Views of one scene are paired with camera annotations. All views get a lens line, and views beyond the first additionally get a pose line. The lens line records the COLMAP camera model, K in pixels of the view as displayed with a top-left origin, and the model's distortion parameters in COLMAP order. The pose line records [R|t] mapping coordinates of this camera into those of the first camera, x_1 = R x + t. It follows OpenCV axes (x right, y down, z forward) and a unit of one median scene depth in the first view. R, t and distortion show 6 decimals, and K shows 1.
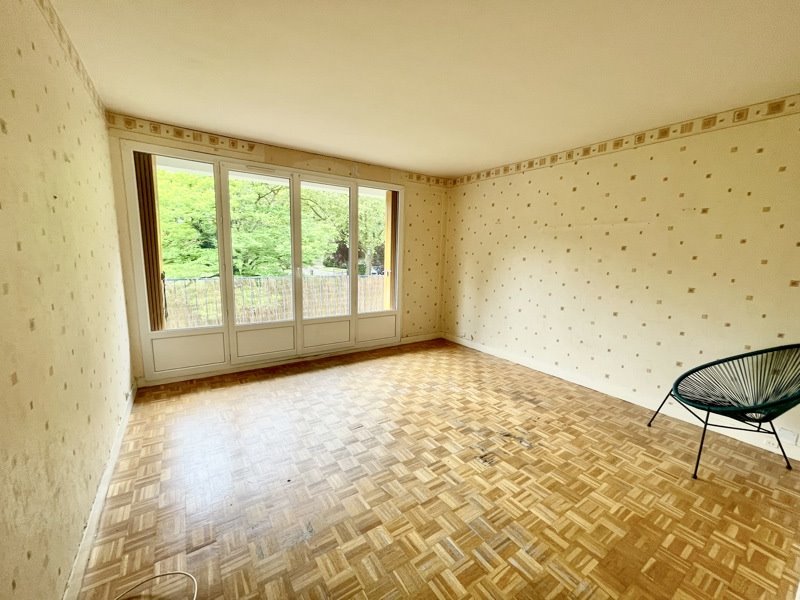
lens RADIAL K [[324.5, 0, 398.4], [0, 324.5, 303.9], [0, 0, 1]] dist [-0.001601, -0.000834]
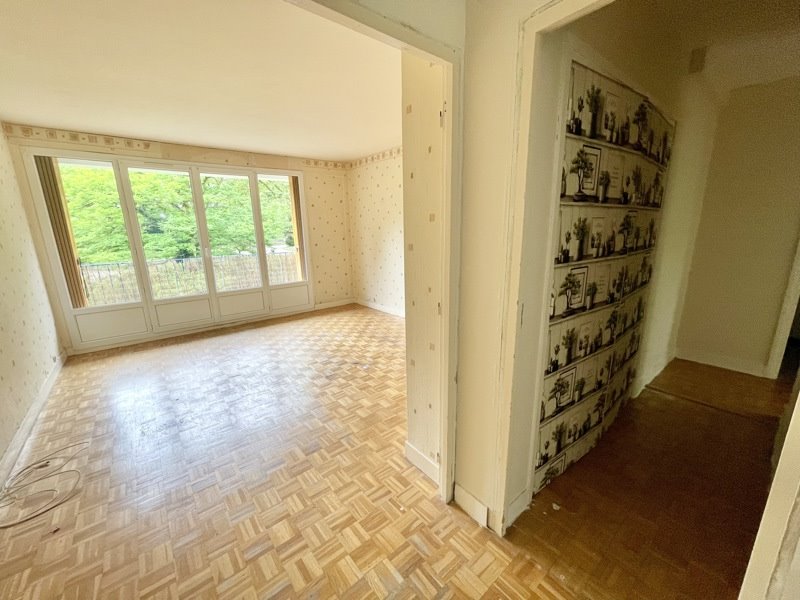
lens RADIAL K [[324.5, 0, 398.3], [0, 324.5, 302.8], [0, 0, 1]] dist [-0.001601, -0.000834]
pose [[0.994608, -0.066473, 0.079595, 0.304749], [0.060468, 0.995302, 0.075617, 0.041879], [-0.084247, -0.070397, 0.993955, -0.259131]]
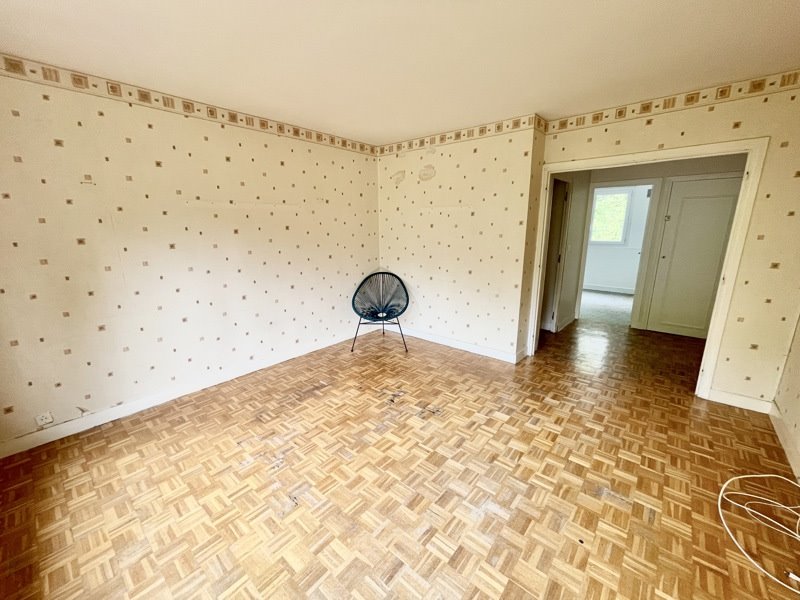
lens RADIAL K [[324.5, 0, 398.6], [0, 324.5, 304.2], [0, 0, 1]] dist [-0.001601, -0.000834]
pose [[-0.269854, -0.244159, 0.931432, -0.463166], [0.154465, 0.943814, 0.292156, -0.171121], [-0.950431, 0.222713, -0.216978, 0.837112]]
